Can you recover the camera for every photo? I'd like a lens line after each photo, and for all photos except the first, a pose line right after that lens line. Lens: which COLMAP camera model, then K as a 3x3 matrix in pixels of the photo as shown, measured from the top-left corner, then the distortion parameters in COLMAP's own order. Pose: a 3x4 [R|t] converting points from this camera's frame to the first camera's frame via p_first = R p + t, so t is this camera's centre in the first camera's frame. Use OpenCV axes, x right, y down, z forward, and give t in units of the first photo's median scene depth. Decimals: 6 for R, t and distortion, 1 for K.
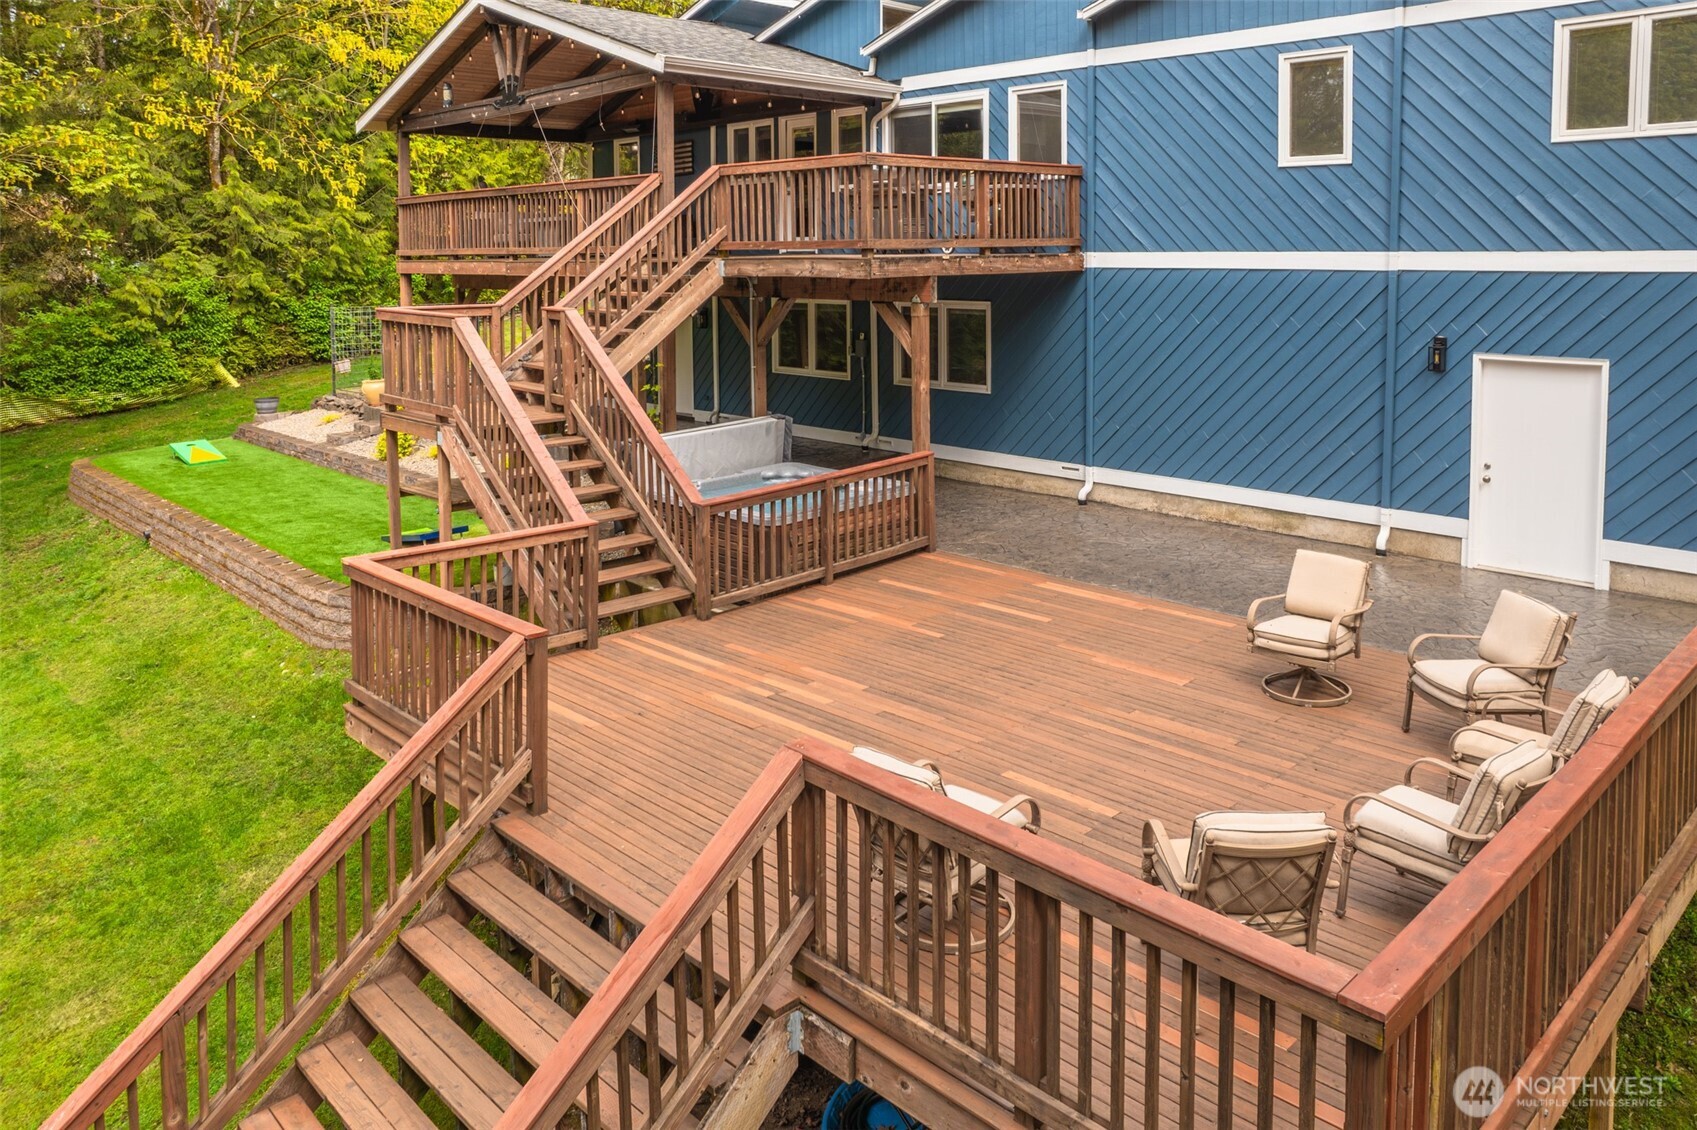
lens RADIAL K [[1215.4, 0, 848.5], [0, 1215.4, 339.9], [0, 0, 1]] dist [-0.066848, 0.062810]
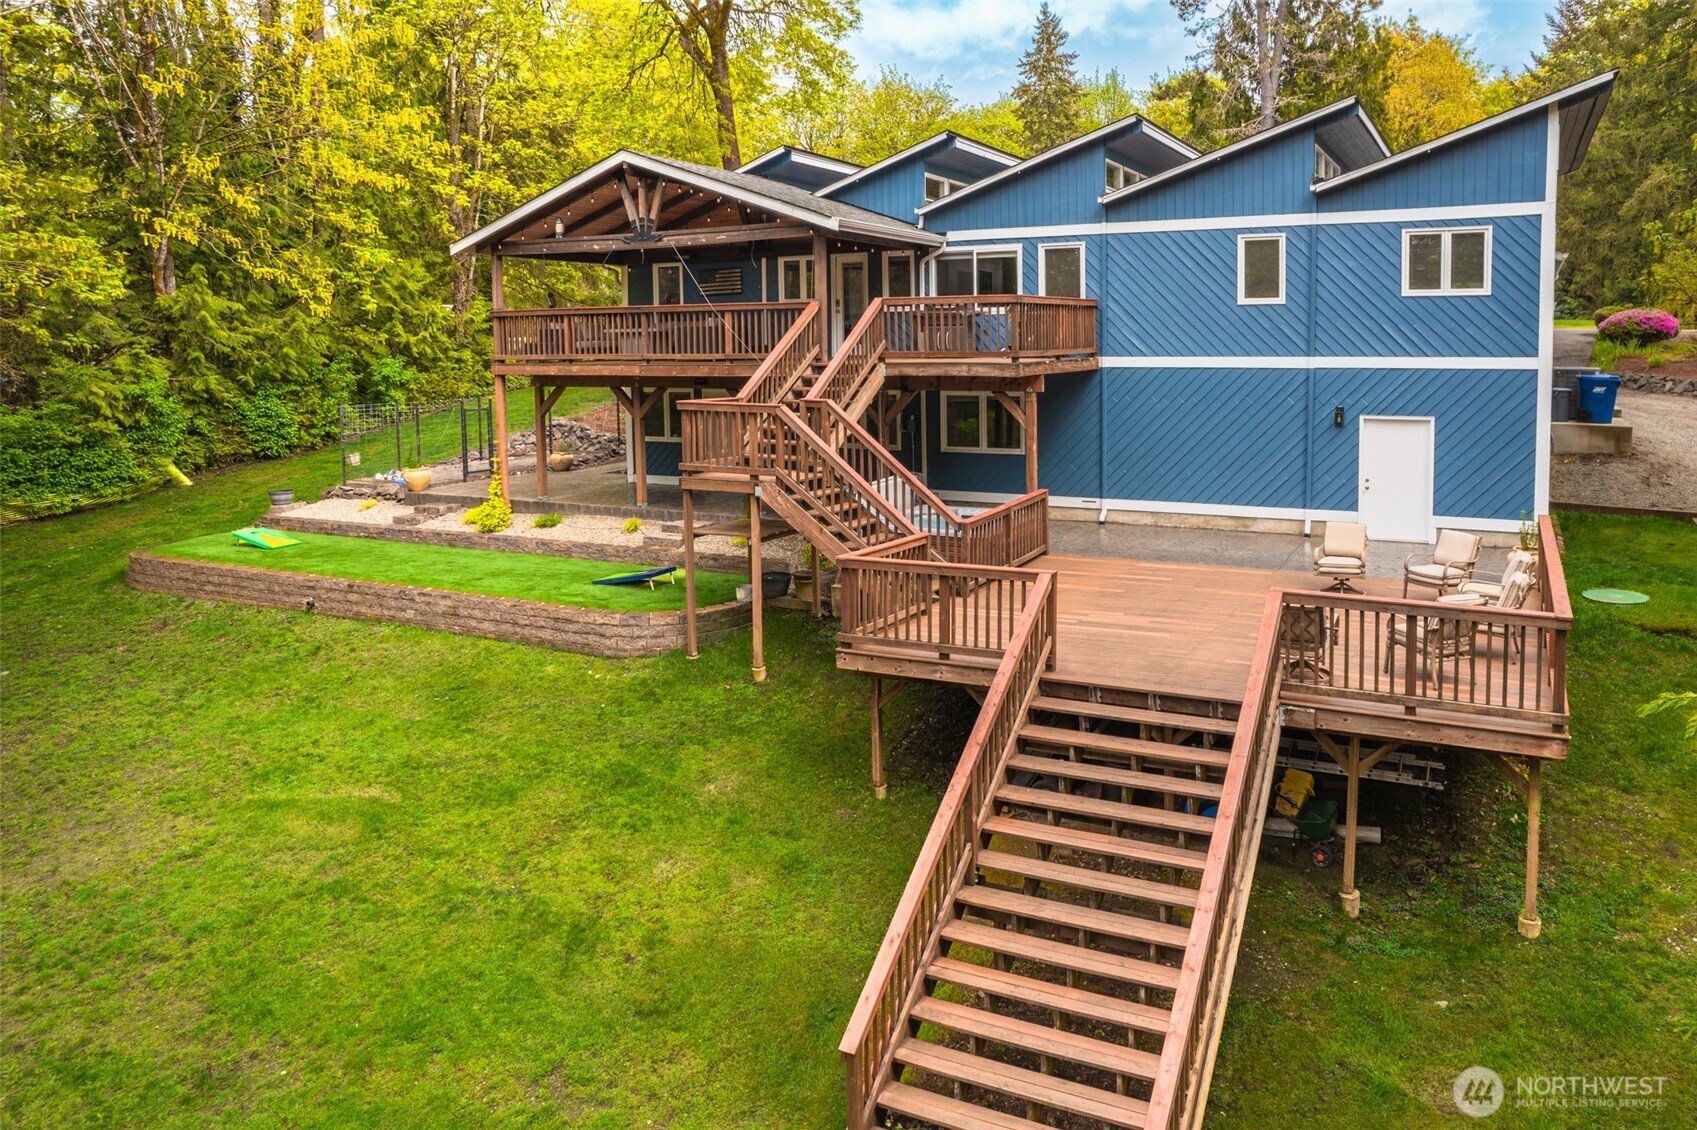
lens RADIAL K [[1176.6, 0, 895.0], [0, 1176.6, 430.4], [0, 0, 1]] dist [-0.062666, 0.041676]
pose [[0.945136, -0.024042, 0.325792, -0.497137], [0.024709, 0.999692, 0.002090, 0.009457], [-0.325742, 0.006075, 0.945439, -0.282069]]
